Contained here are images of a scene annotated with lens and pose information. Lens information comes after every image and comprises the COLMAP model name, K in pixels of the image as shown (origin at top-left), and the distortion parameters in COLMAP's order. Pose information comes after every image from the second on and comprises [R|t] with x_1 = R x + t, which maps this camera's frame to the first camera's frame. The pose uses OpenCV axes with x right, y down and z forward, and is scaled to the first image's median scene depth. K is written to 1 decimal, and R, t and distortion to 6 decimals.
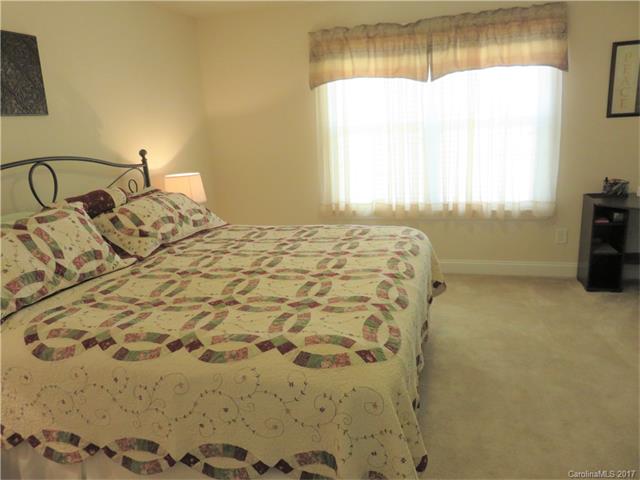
lens RADIAL K [[482.2, 0, 320.5], [0, 482.2, 235.7], [0, 0, 1]] dist [0.006005, 0.006519]
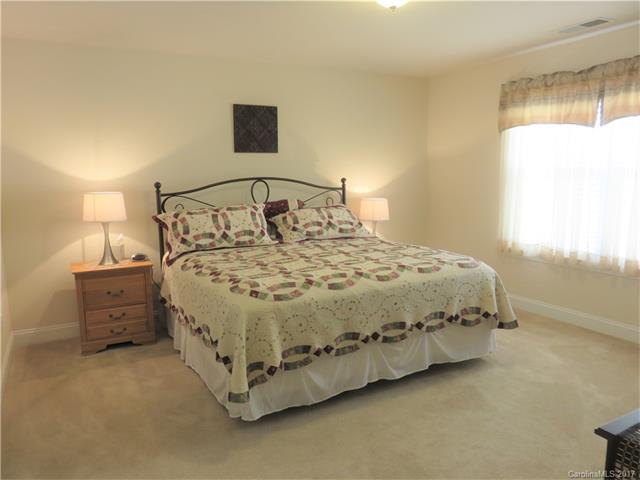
lens RADIAL K [[482.2, 0, 322.7], [0, 482.2, 243.0], [0, 0, 1]] dist [0.006005, 0.006519]
pose [[0.715349, 0.151914, -0.682054, 0.539750], [-0.193259, 0.981020, 0.015810, -0.001540], [0.671511, 0.120504, 0.731131, -0.048288]]
